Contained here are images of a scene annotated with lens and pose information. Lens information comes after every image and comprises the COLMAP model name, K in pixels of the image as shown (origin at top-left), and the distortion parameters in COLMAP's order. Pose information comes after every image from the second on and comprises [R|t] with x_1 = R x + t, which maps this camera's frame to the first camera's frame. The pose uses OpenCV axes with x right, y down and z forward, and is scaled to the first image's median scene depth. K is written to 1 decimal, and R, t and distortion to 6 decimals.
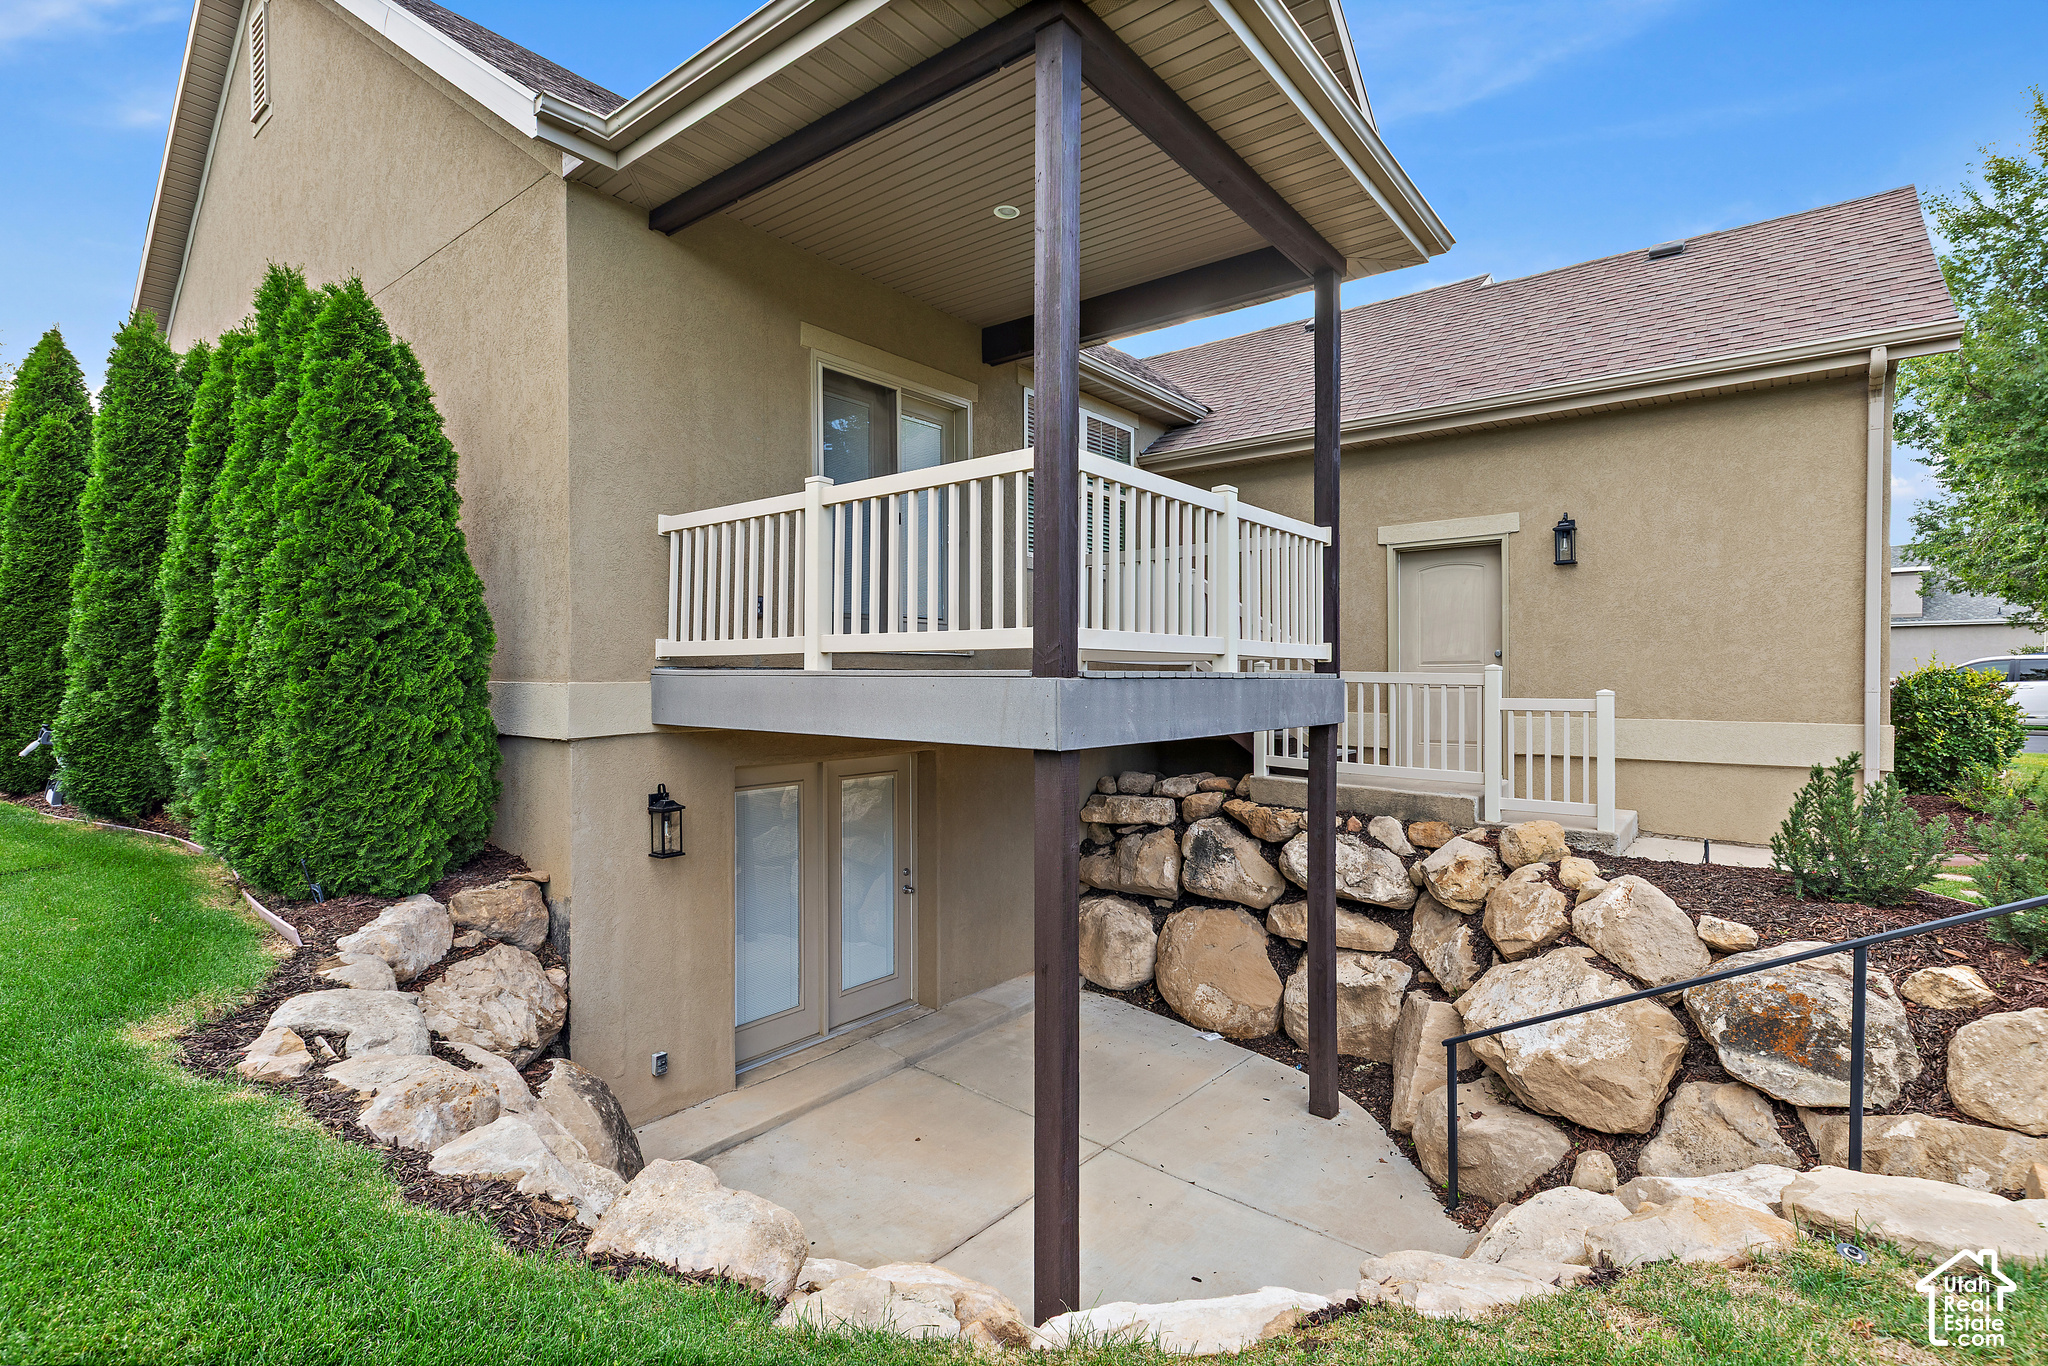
lens RADIAL K [[945.4, 0, 1030.8], [0, 945.4, 680.4], [0, 0, 1]] dist [0.003365, 0.001867]
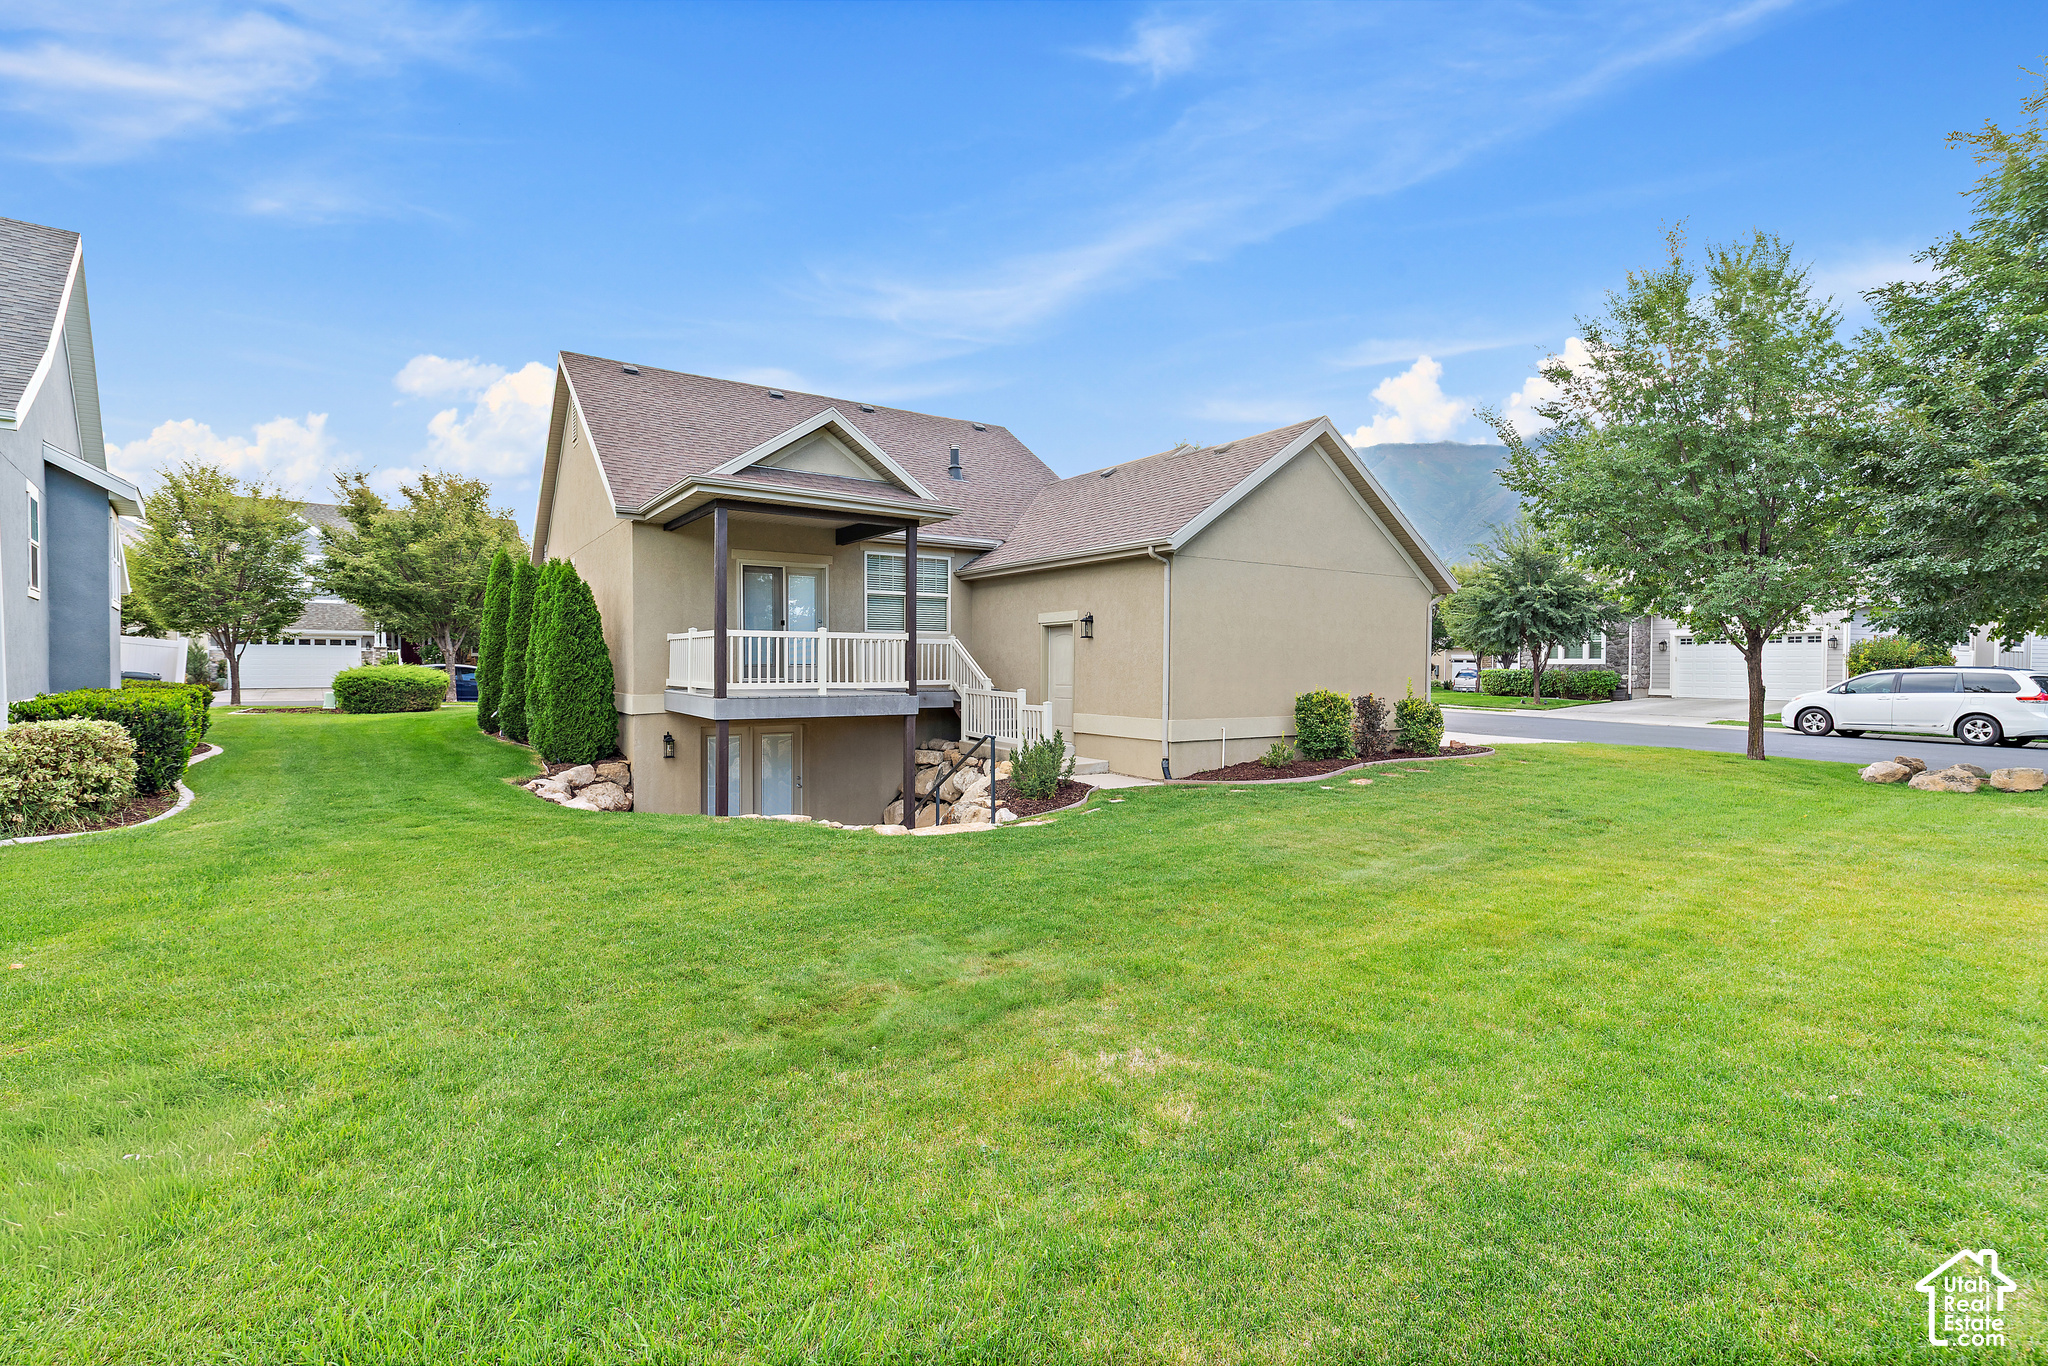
lens RADIAL K [[945.4, 0, 1029.0], [0, 945.4, 674.7], [0, 0, 1]] dist [0.003365, 0.001867]
pose [[0.950152, 0.005920, -0.311732, 1.350388], [-0.004017, 0.999969, 0.006749, -0.072248], [0.311762, -0.005161, 0.950146, -1.184869]]
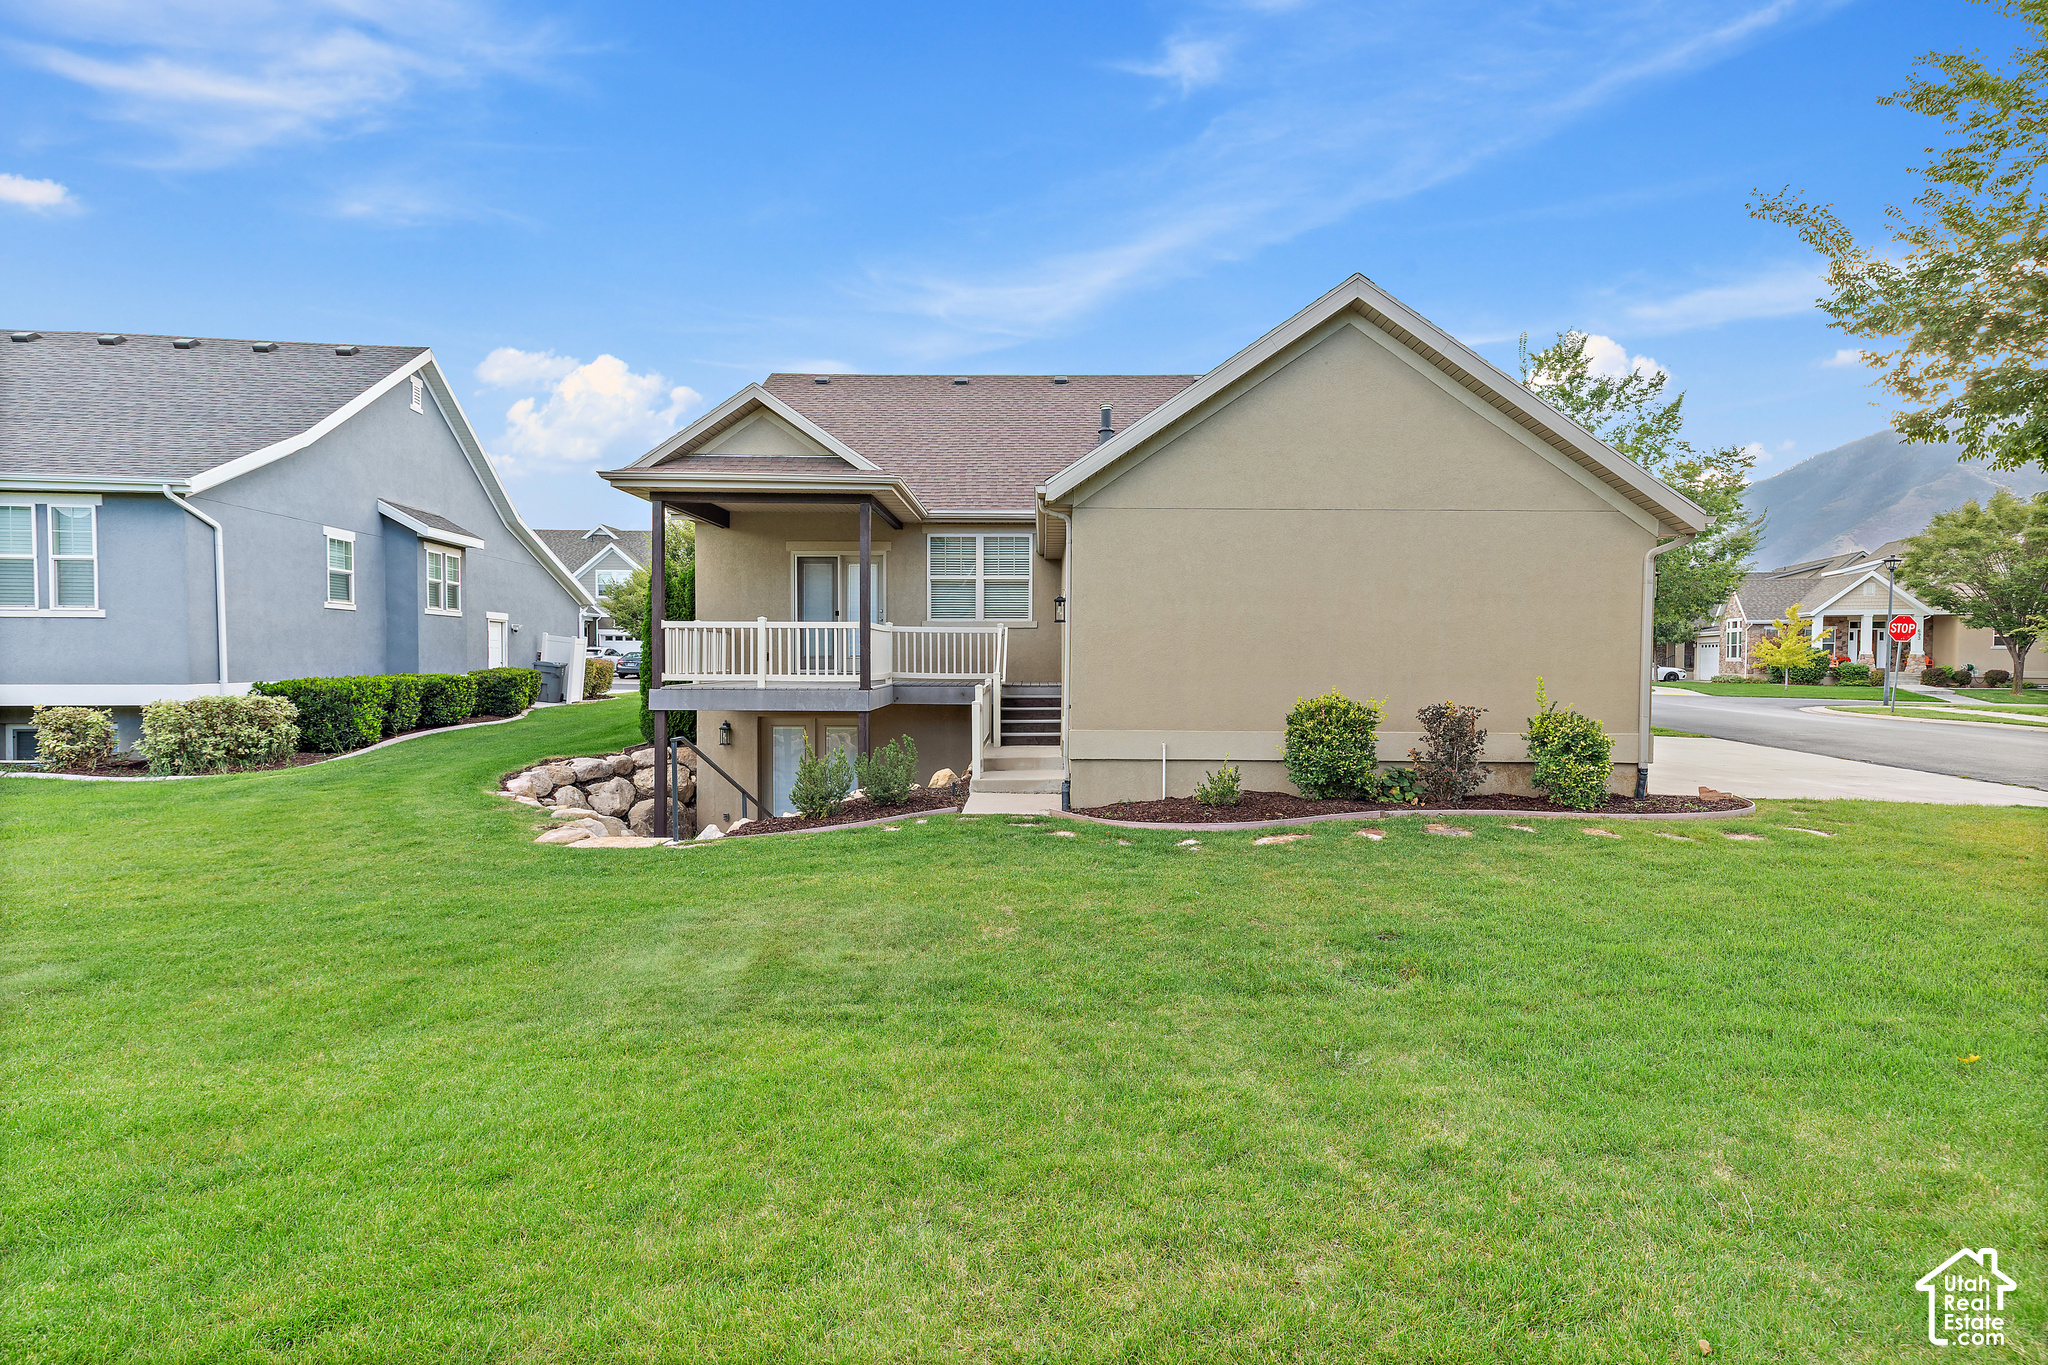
lens RADIAL K [[945.4, 0, 1039.1], [0, 945.4, 675.0], [0, 0, 1]] dist [0.003365, 0.001867]
pose [[0.608784, 0.017378, -0.793145, 2.279502], [-0.006116, 0.999833, 0.017212, -0.077120], [0.793312, -0.005628, 0.608789, 0.004691]]
